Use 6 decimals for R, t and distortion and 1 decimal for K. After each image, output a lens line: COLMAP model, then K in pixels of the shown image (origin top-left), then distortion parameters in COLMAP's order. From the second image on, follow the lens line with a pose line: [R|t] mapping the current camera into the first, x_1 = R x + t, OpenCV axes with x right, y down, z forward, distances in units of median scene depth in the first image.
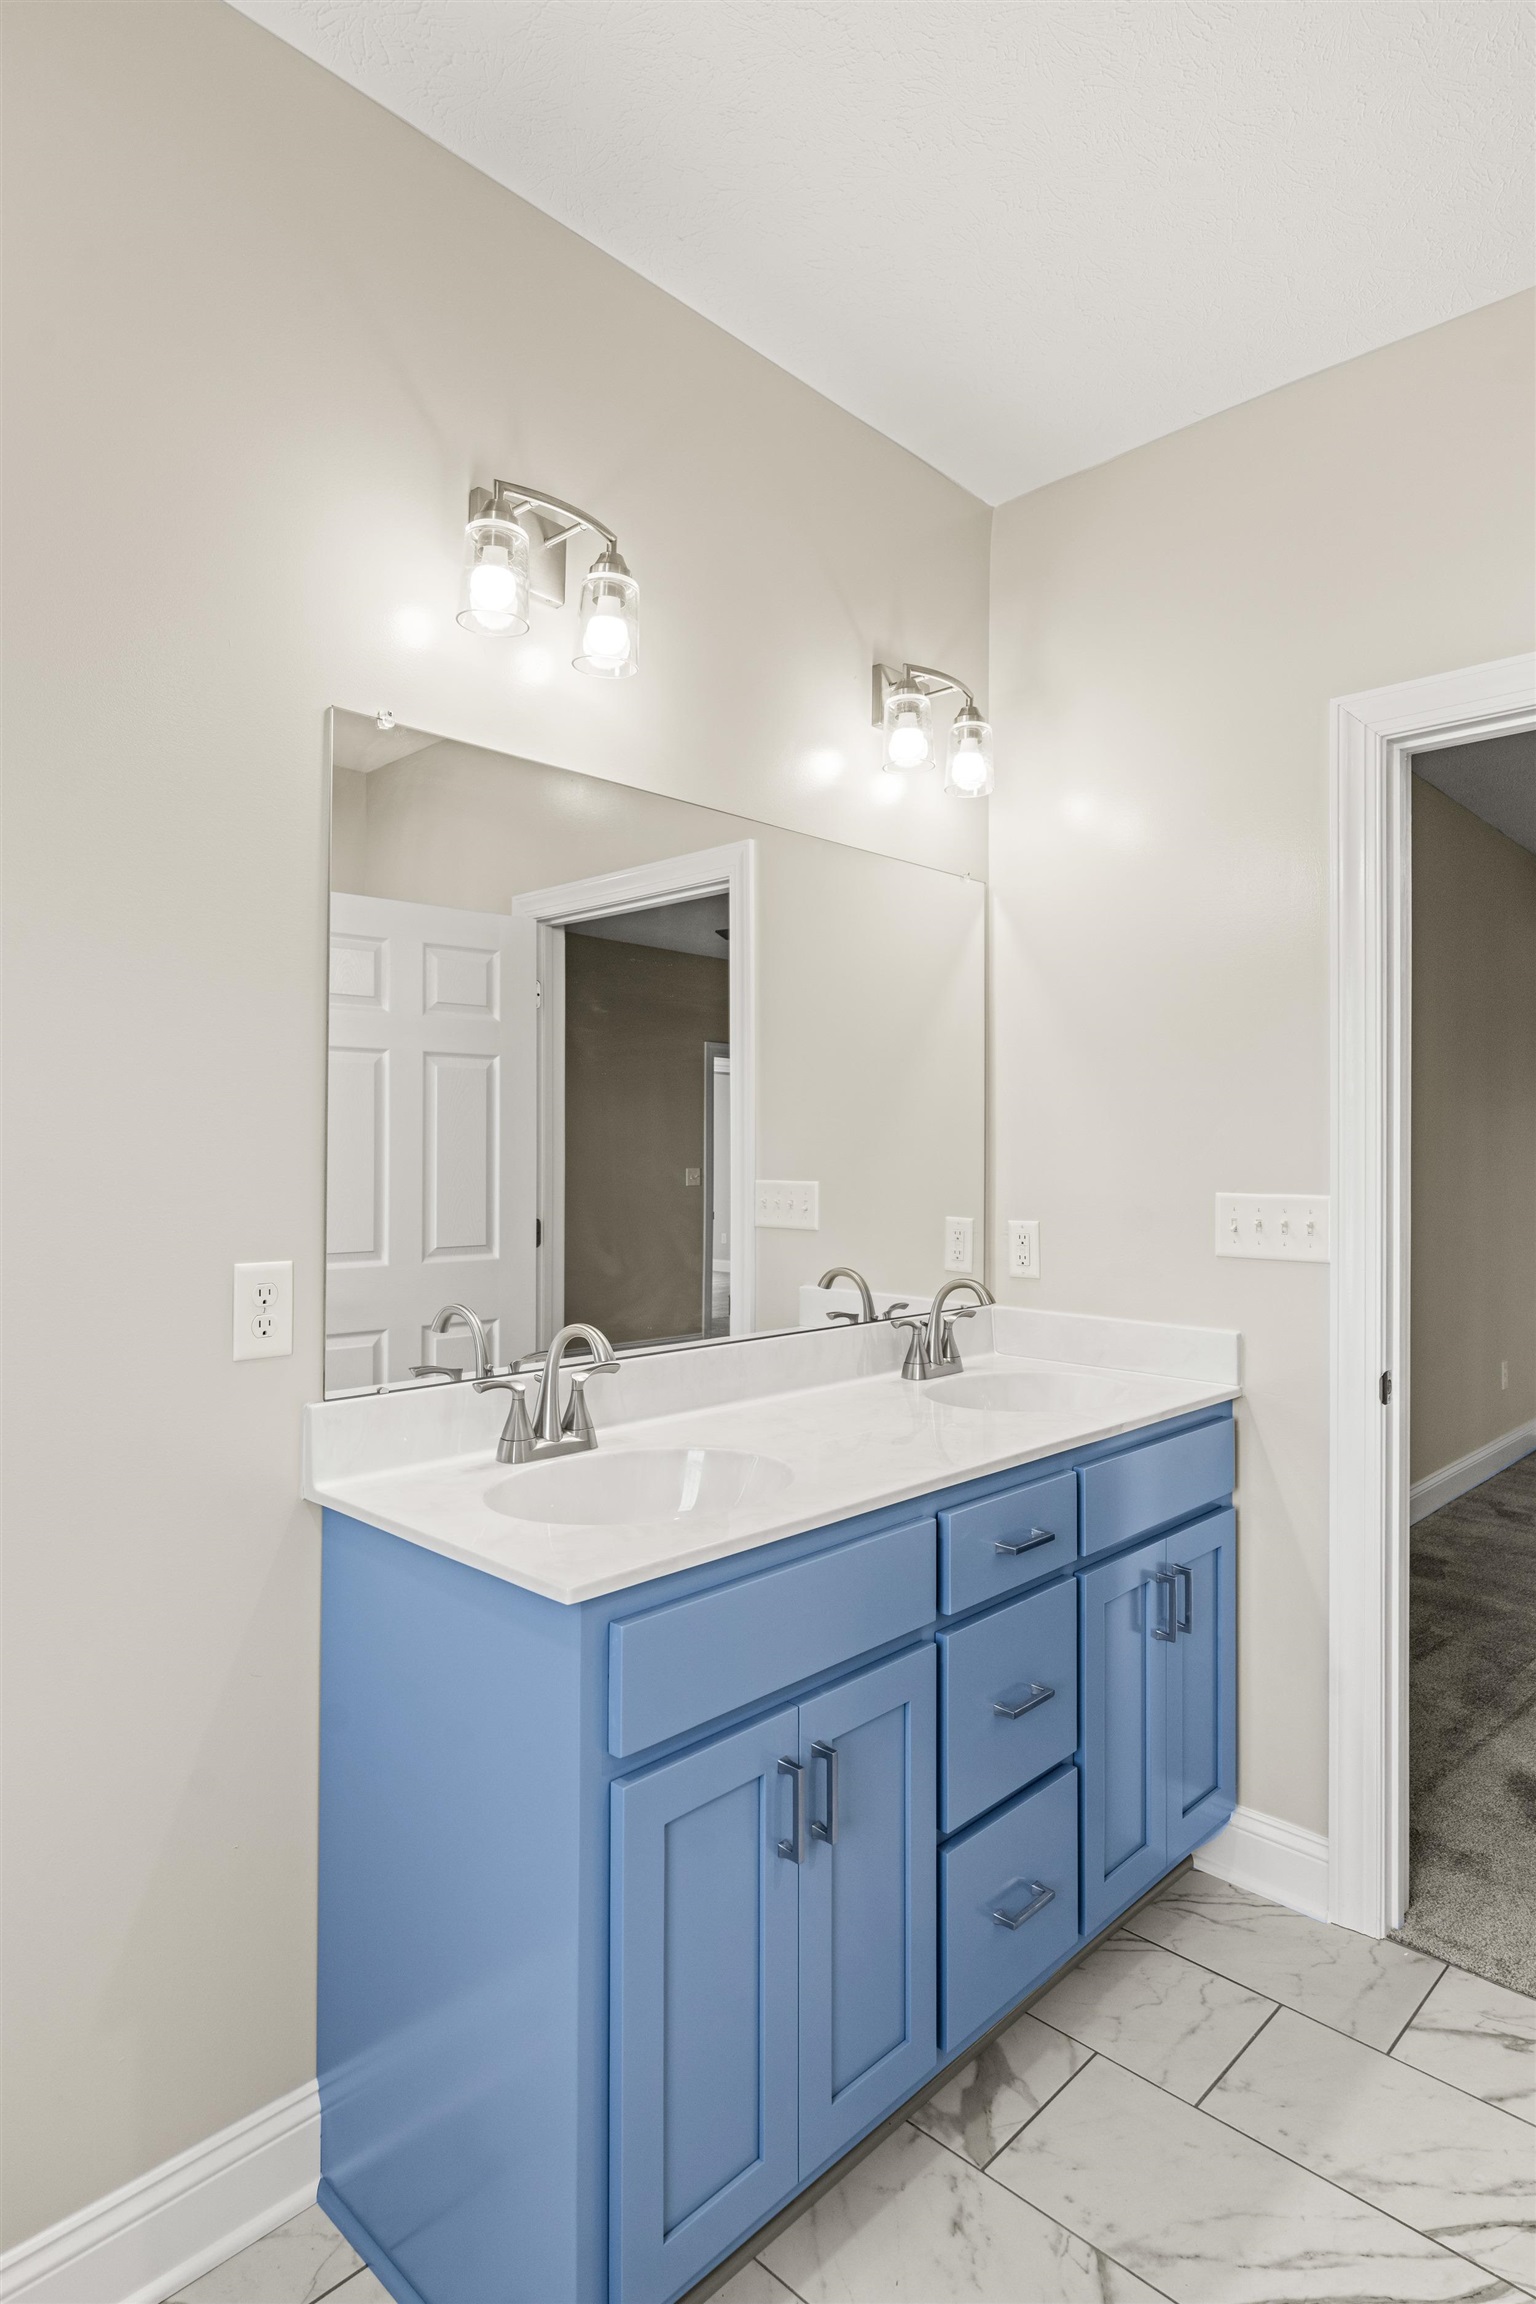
lens RADIAL K [[1271.2, 0, 762.7], [0, 1271.2, 1148.5], [0, 0, 1]] dist [-0.000435, -0.000351]
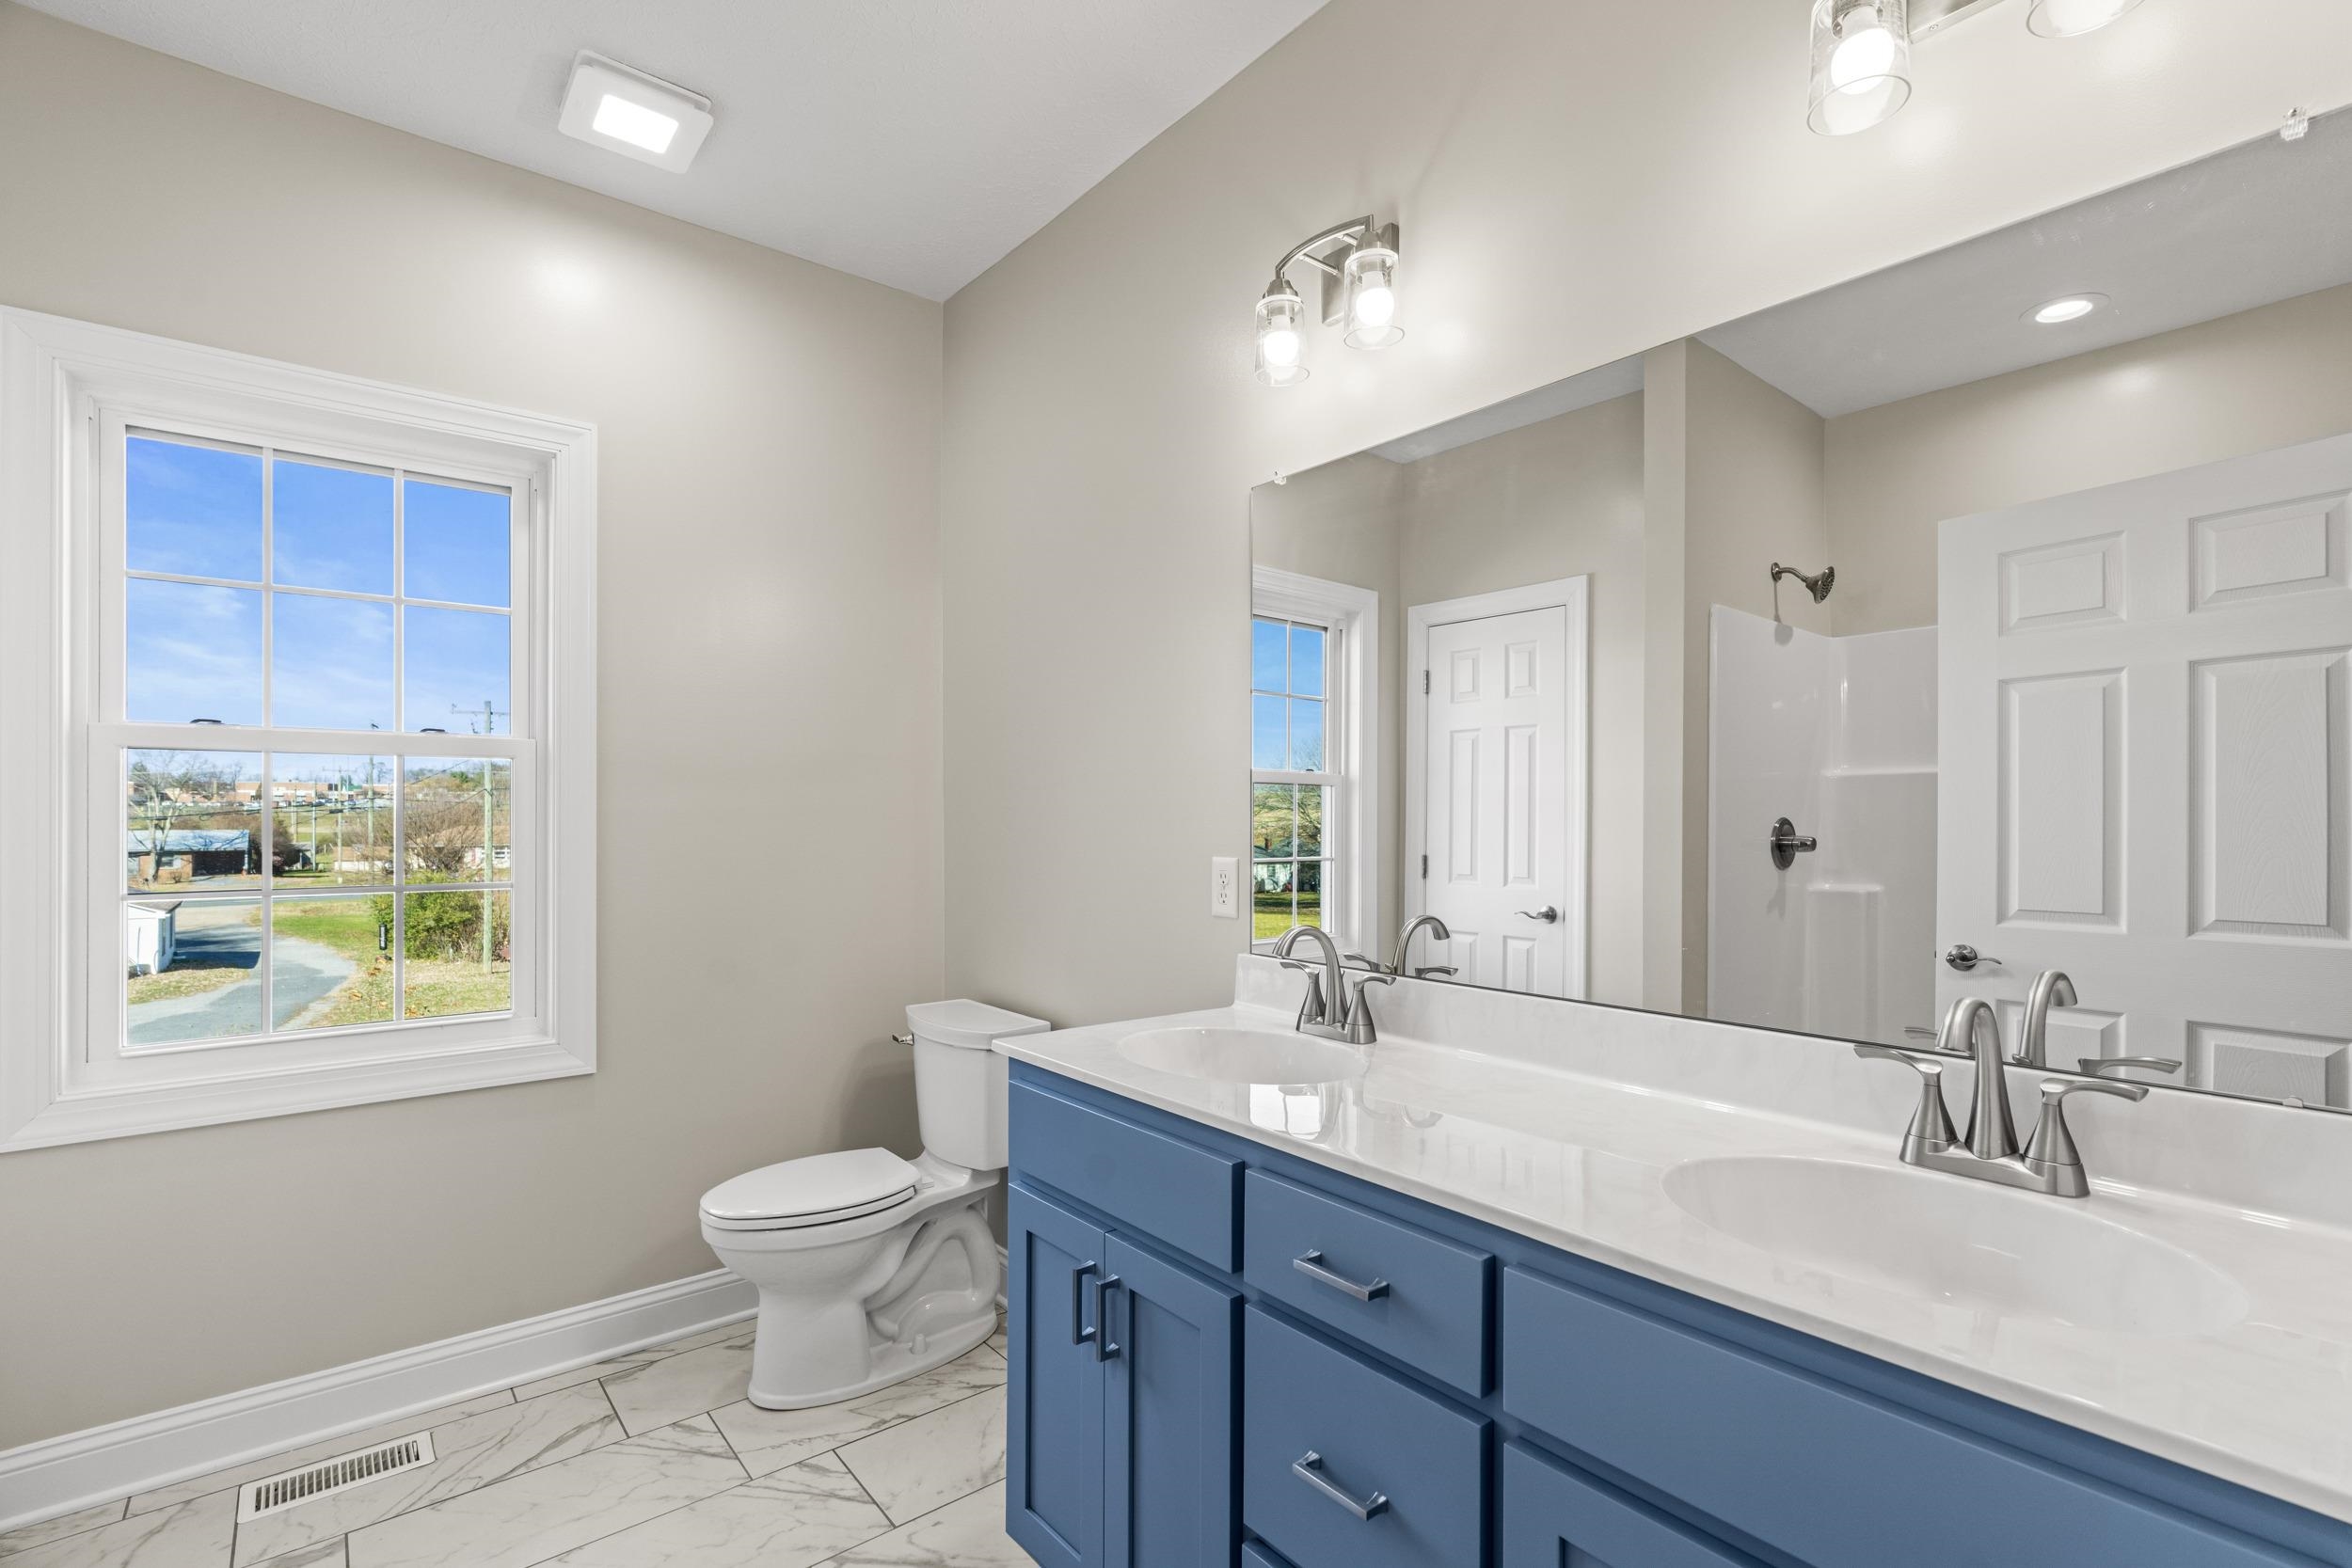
lens RADIAL K [[1070.2, 0, 1267.0], [0, 1070.2, 822.5], [0, 0, 1]] dist [-0.005503, 0.002023]
pose [[-0.074078, -0.000281, -0.997252, 0.670469], [0.003304, 0.999994, -0.000527, 0.031018], [0.997247, -0.003334, -0.074077, 0.798911]]
